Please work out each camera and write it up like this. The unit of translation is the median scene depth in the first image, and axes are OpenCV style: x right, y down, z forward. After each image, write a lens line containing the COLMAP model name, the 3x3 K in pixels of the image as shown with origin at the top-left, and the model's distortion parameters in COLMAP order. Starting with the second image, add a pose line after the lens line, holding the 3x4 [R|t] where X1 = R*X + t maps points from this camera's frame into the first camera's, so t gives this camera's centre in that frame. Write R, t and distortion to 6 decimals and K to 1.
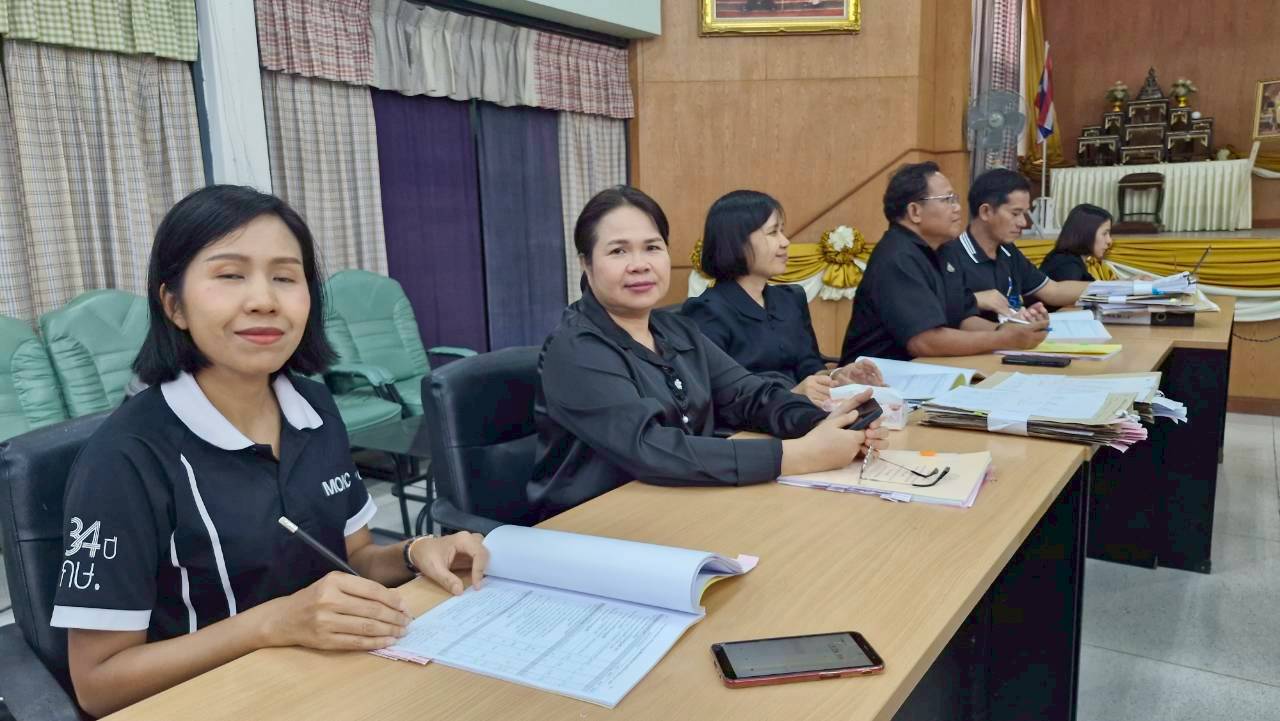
lens RADIAL K [[882.5, 0, 623.2], [0, 882.5, 381.0], [0, 0, 1]] dist [0.057554, -0.075340]
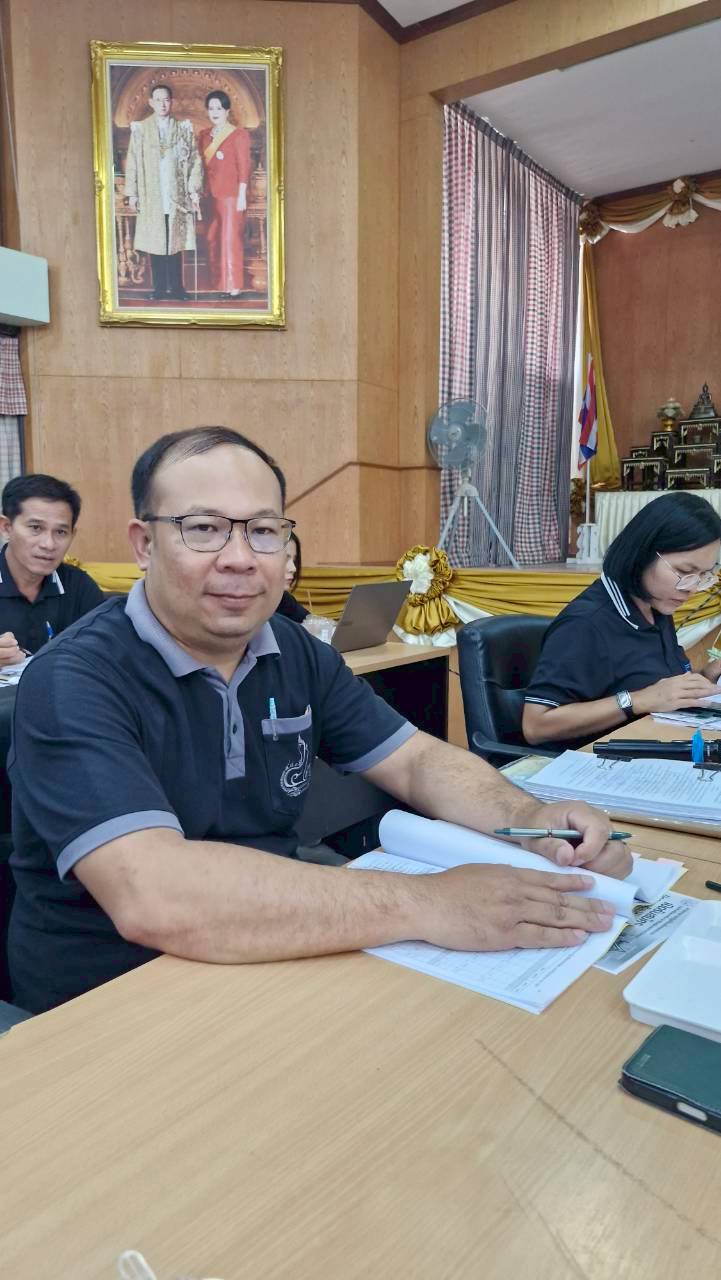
lens RADIAL K [[882.5, 0, 345.2], [0, 882.5, 648.8], [0, 0, 1]] dist [0.057554, -0.075340]
pose [[0.999078, 0.033783, -0.026507, 0.414045], [-0.035181, 0.997911, -0.054186, -0.034006], [0.024621, 0.055069, 0.998179, 0.163782]]
